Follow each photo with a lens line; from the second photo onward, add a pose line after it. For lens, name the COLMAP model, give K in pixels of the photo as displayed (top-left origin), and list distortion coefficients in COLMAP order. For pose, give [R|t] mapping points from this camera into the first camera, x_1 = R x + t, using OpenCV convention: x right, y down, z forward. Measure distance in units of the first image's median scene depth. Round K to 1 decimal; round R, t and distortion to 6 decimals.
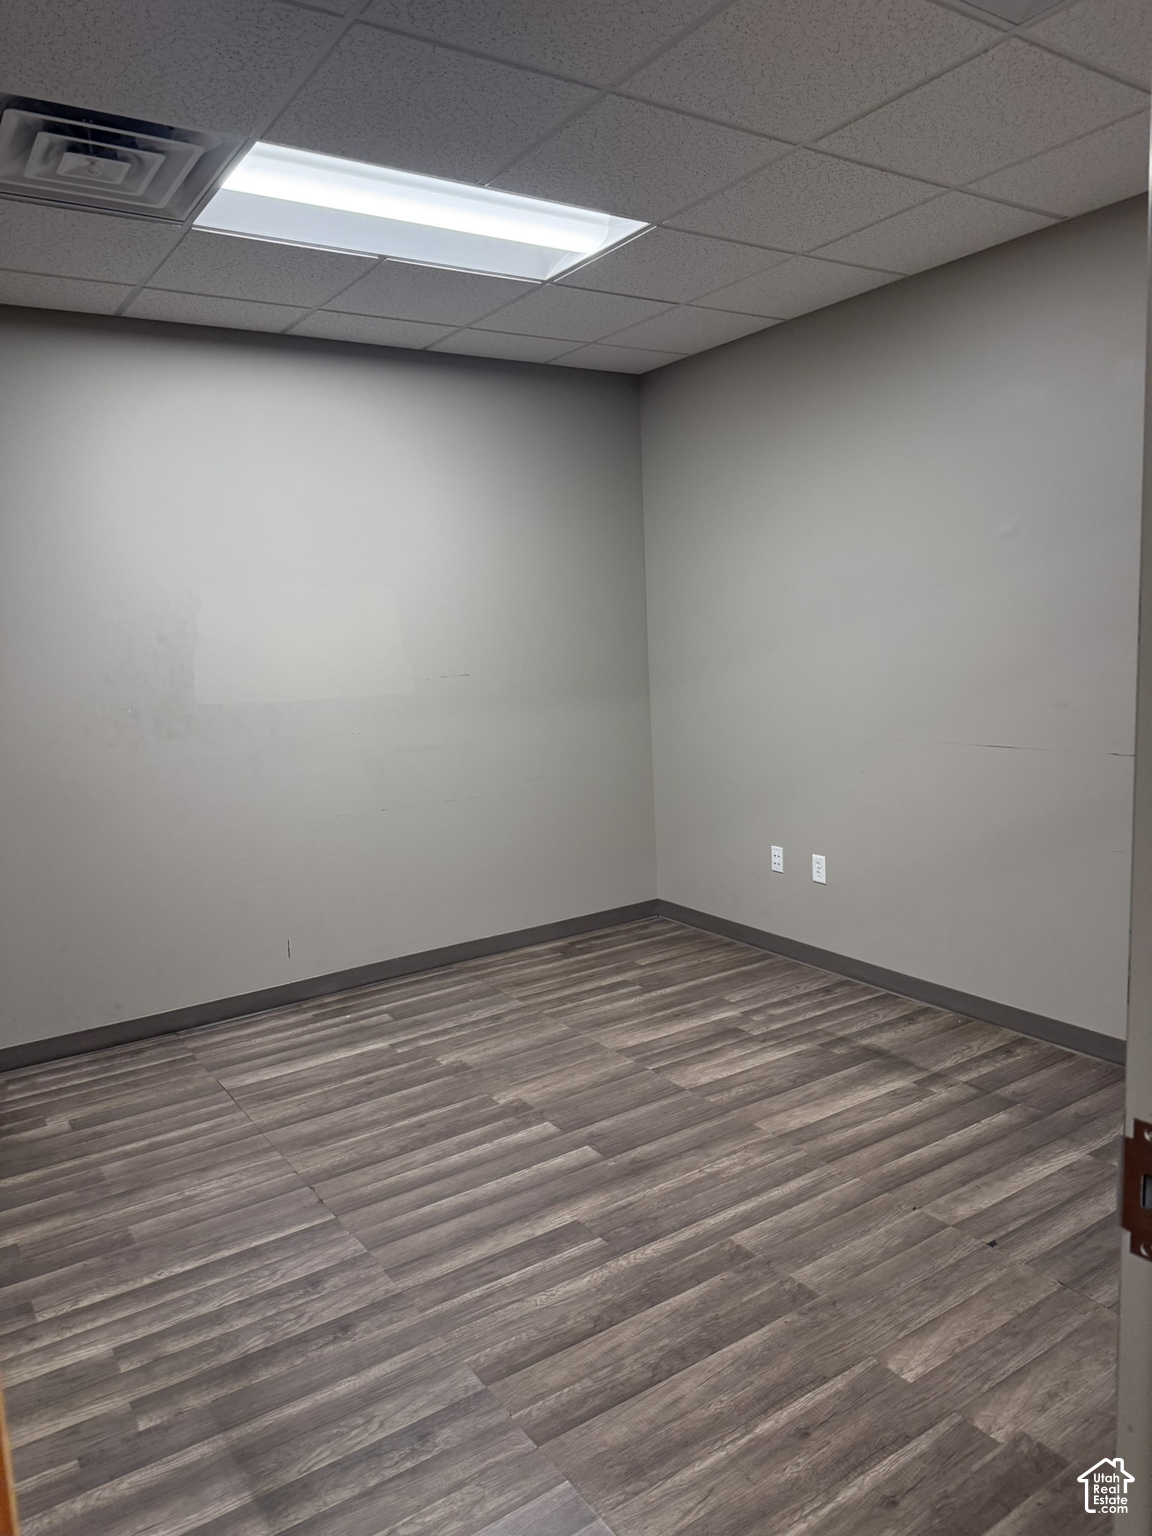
lens RADIAL K [[1085.7, 0, 576.0], [0, 1085.7, 768.0], [0, 0, 1]] dist [0.004487, 0.001307]
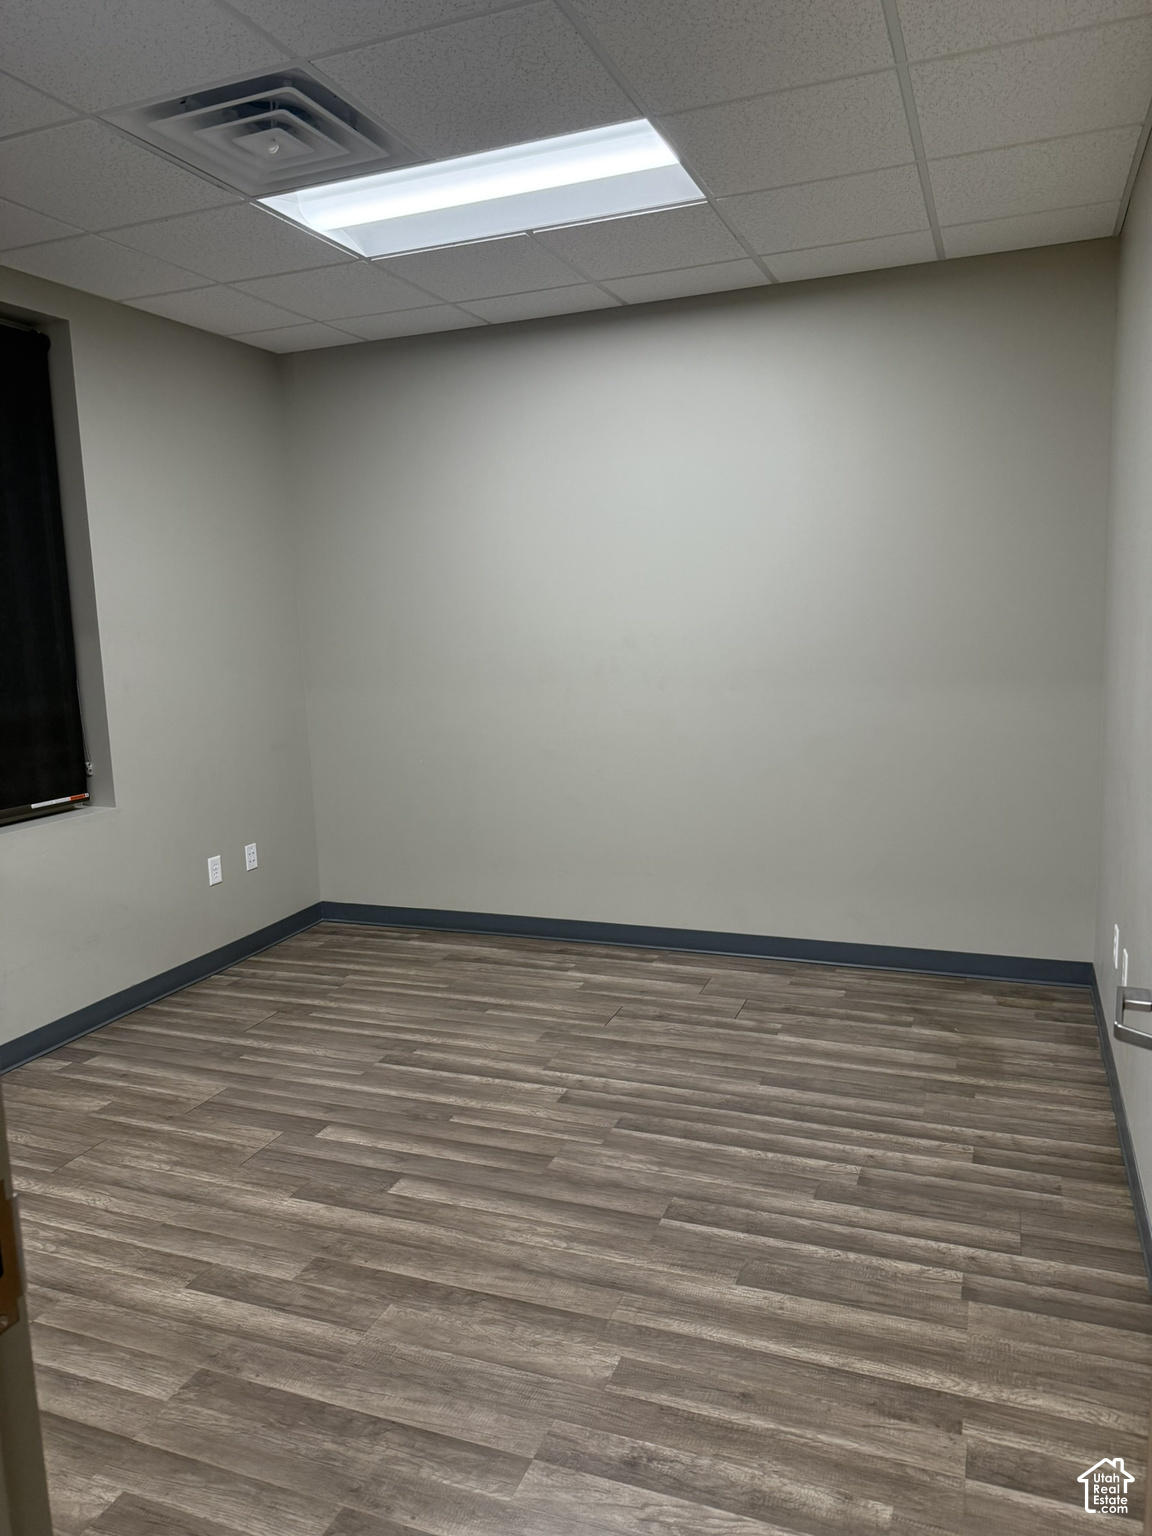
lens RADIAL K [[1085.7, 0, 576.0], [0, 1085.7, 768.0], [0, 0, 1]] dist [0.004487, 0.001307]
pose [[-0.570490, -0.051956, 0.819660, -0.974037], [0.174353, 0.967589, 0.182684, -0.153884], [-0.802585, 0.247130, -0.542940, 1.539845]]
